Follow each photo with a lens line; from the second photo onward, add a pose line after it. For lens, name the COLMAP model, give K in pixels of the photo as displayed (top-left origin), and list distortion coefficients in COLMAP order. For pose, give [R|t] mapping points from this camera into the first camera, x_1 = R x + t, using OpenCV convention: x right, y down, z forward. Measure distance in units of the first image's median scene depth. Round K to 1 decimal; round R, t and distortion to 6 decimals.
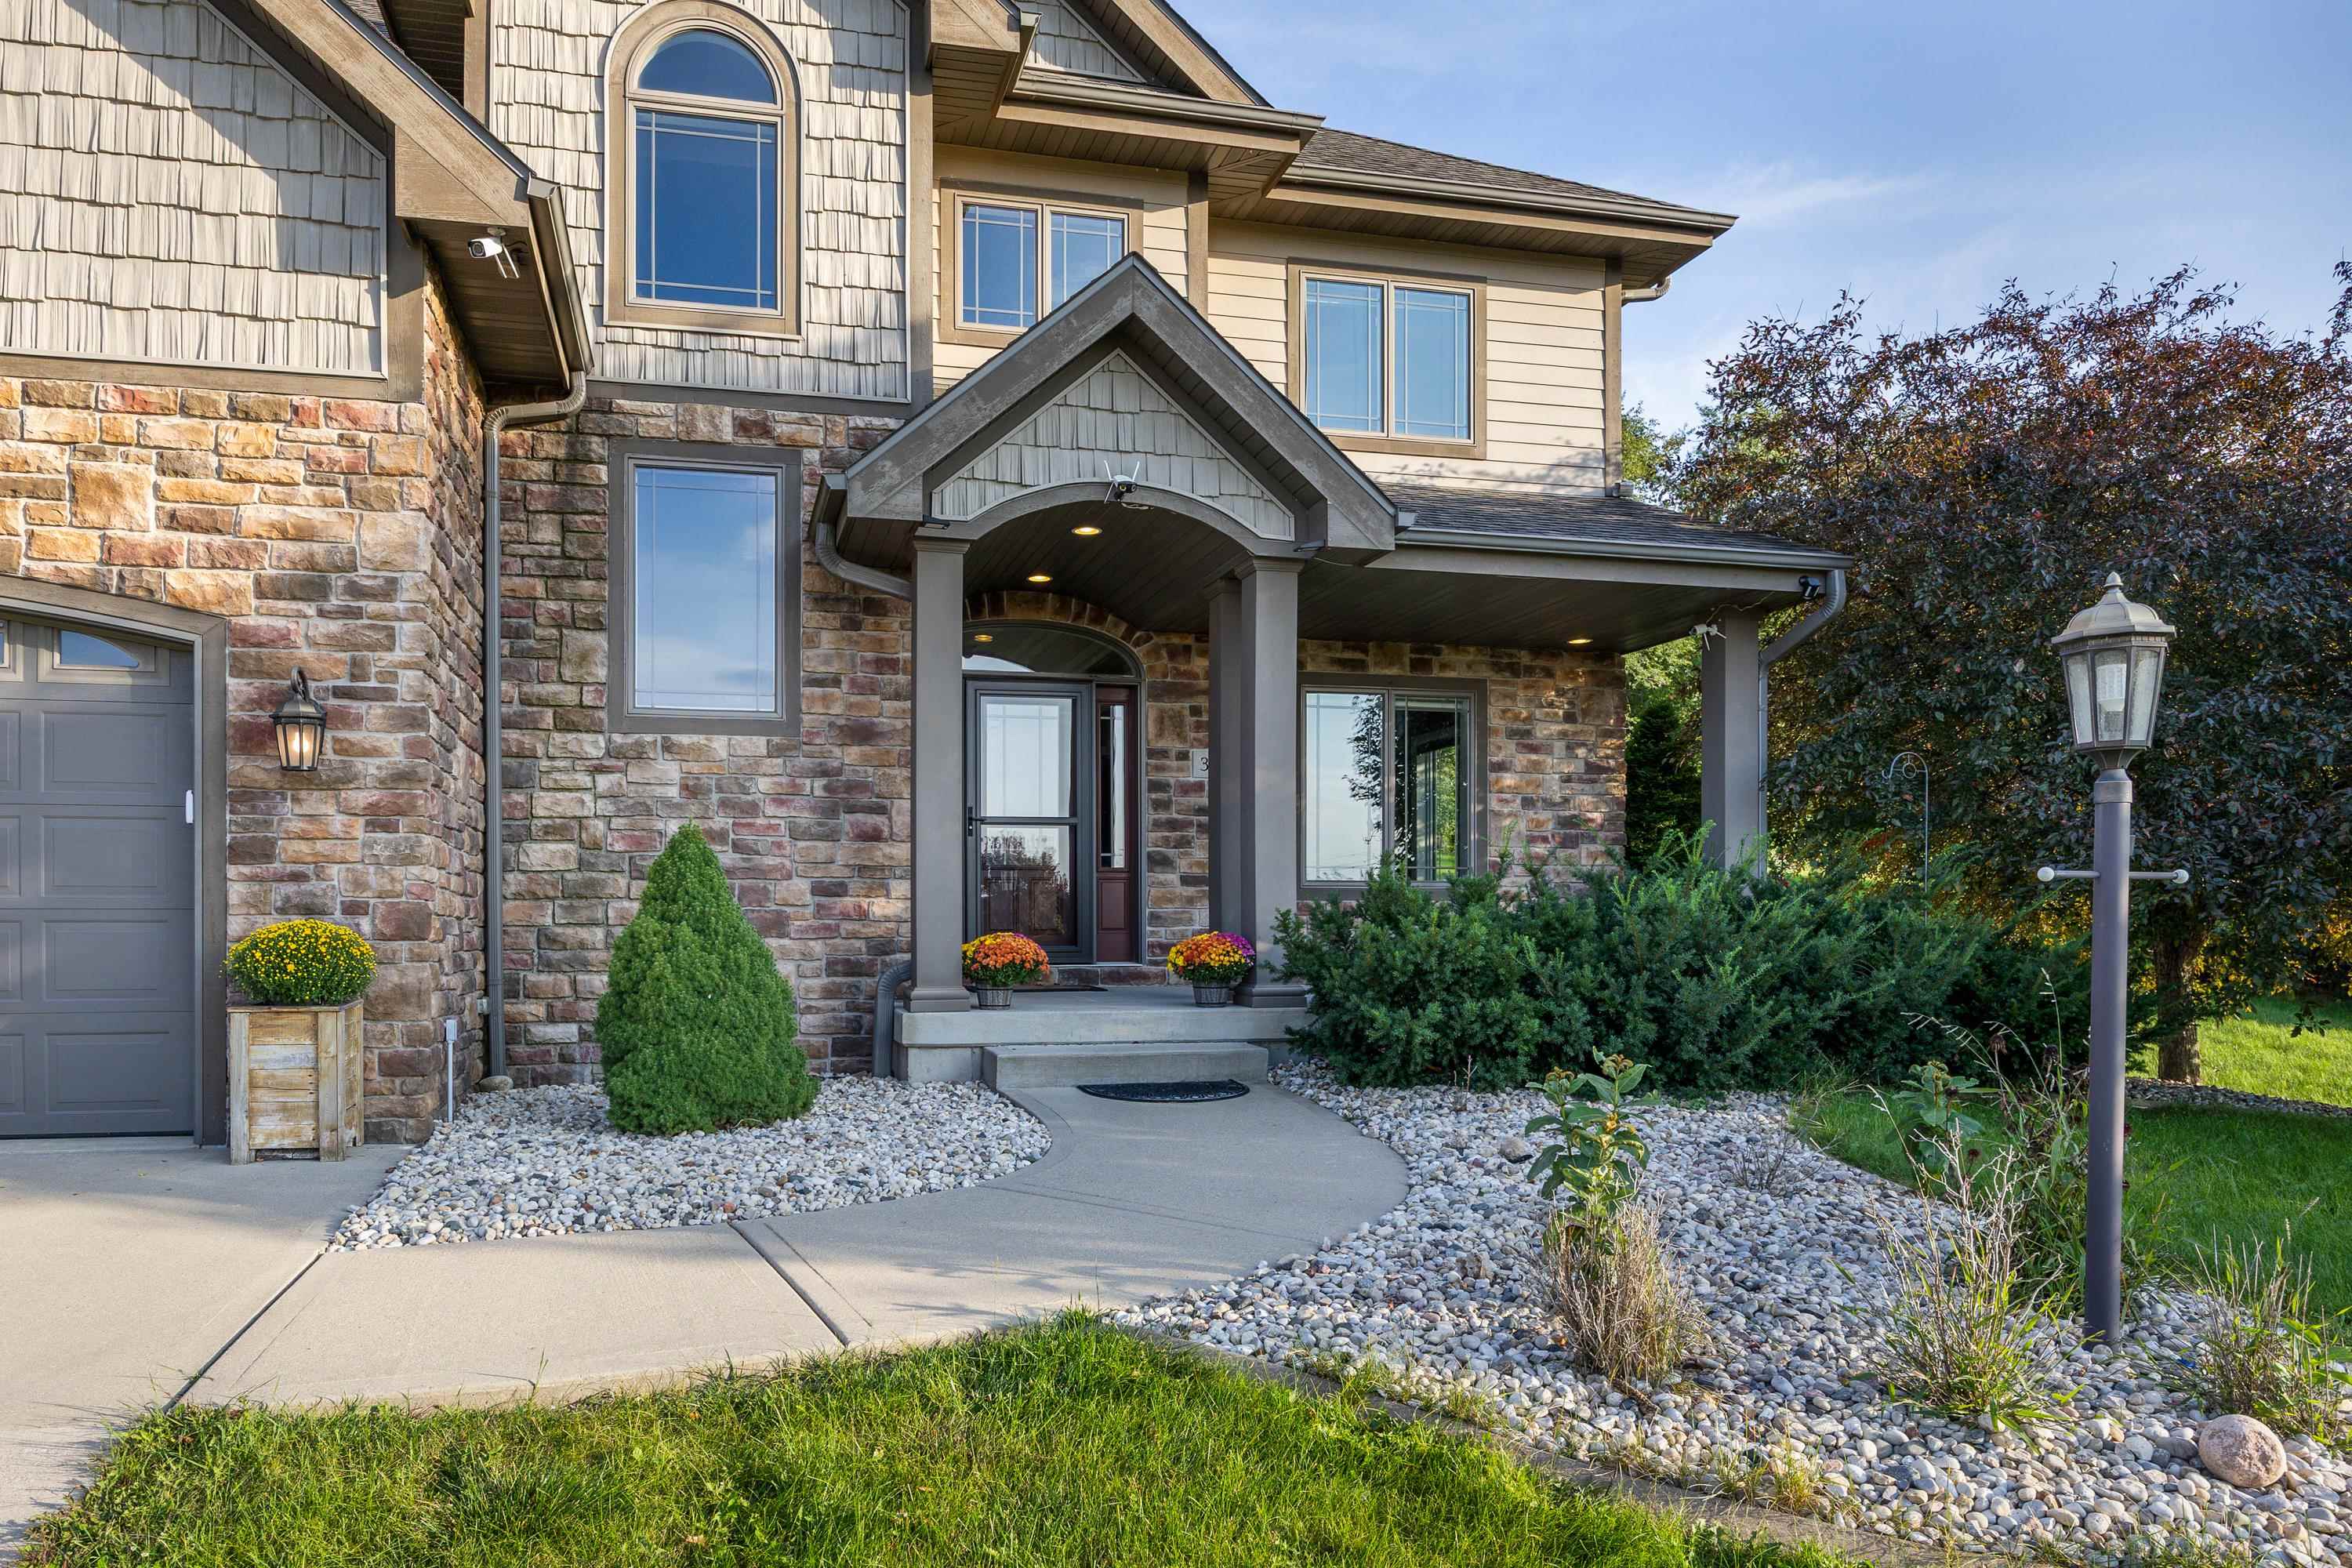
lens RADIAL K [[1348.3, 0, 1170.0], [0, 1348.3, 778.3], [0, 0, 1]] dist [-0.033816, -0.000281]
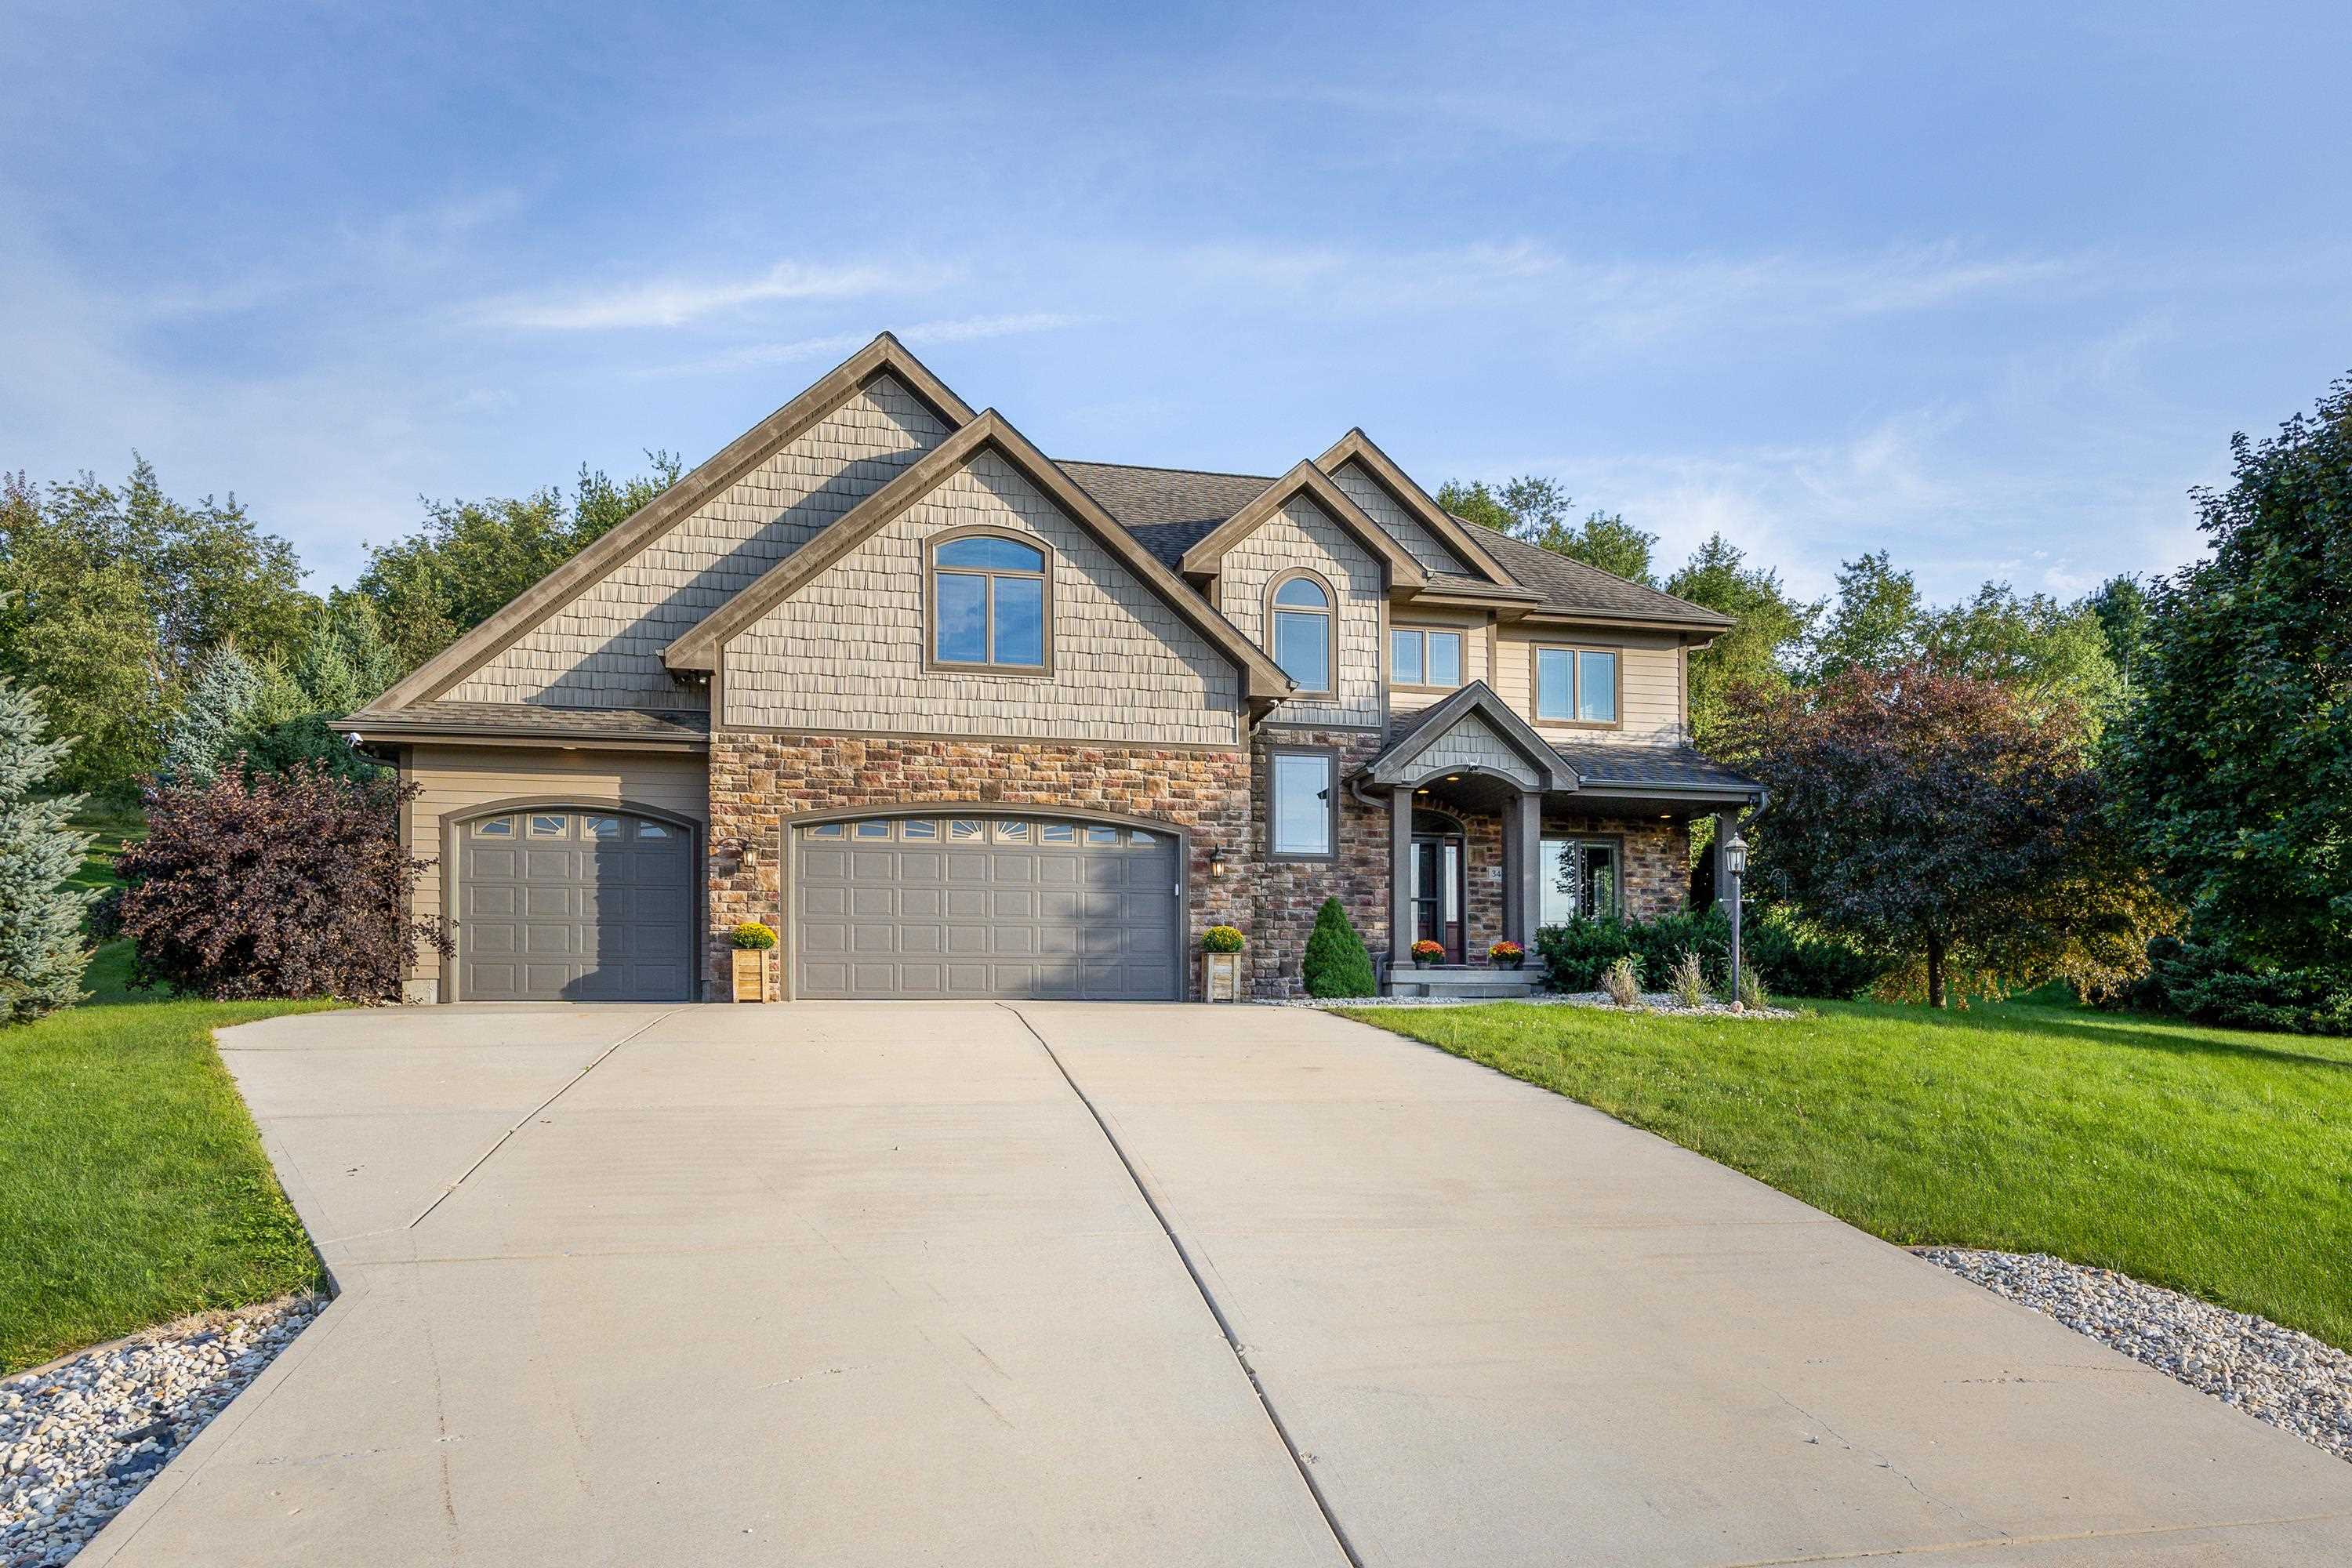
lens RADIAL K [[2632.2, 0, 1180.0], [0, 2632.2, 792.9], [0, 0, 1]] dist [-0.031871, 0.000000]
pose [[0.999998, -0.001876, -0.000784, -0.569604], [0.001847, 0.999379, -0.035177, 0.009575], [0.000849, 0.035176, 0.999381, -3.881090]]
